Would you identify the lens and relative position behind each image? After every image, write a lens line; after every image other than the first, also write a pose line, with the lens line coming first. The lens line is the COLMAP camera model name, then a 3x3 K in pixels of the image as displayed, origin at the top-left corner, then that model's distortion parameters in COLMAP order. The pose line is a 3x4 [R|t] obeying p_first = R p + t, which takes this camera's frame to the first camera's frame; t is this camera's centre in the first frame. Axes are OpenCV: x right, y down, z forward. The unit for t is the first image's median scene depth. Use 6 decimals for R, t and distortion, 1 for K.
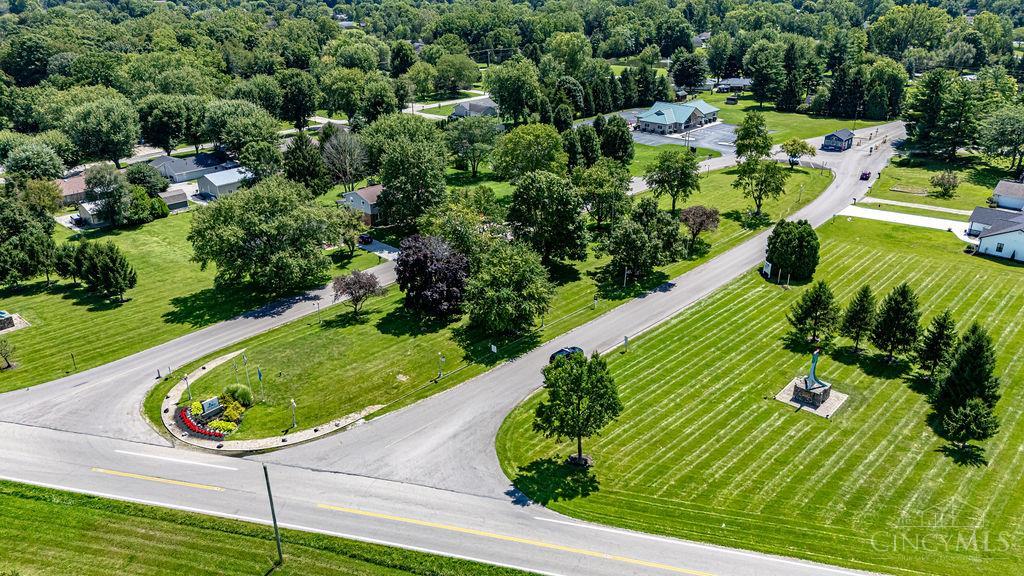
lens RADIAL K [[753.9, 0, 515.1], [0, 753.9, 290.1], [0, 0, 1]] dist [0.061924, -0.050731]
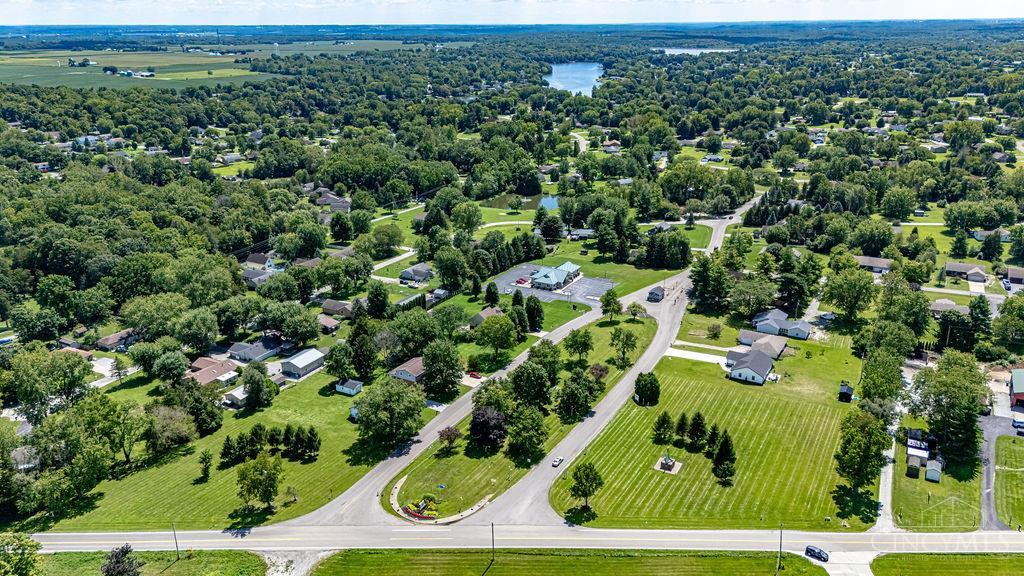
lens RADIAL K [[753.9, 0, 515.1], [0, 753.9, 290.1], [0, 0, 1]] dist [0.061924, -0.050731]
pose [[0.971671, -0.076700, 0.223547, -0.439901], [0.091847, 0.994074, -0.058152, -0.244133], [-0.217762, 0.077037, 0.972957, -0.972480]]
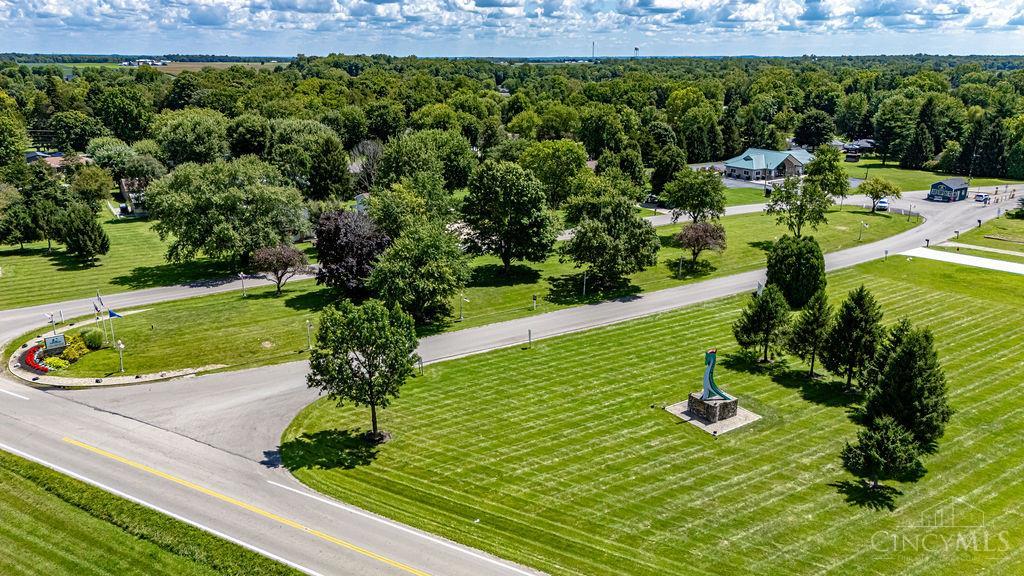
lens RADIAL K [[753.9, 0, 515.1], [0, 753.9, 290.1], [0, 0, 1]] dist [0.061924, -0.050731]
pose [[0.969943, 0.083629, -0.228510, 0.281722], [-0.108512, 0.989196, -0.098571, 0.089686], [0.217798, 0.120404, 0.968539, 0.140371]]
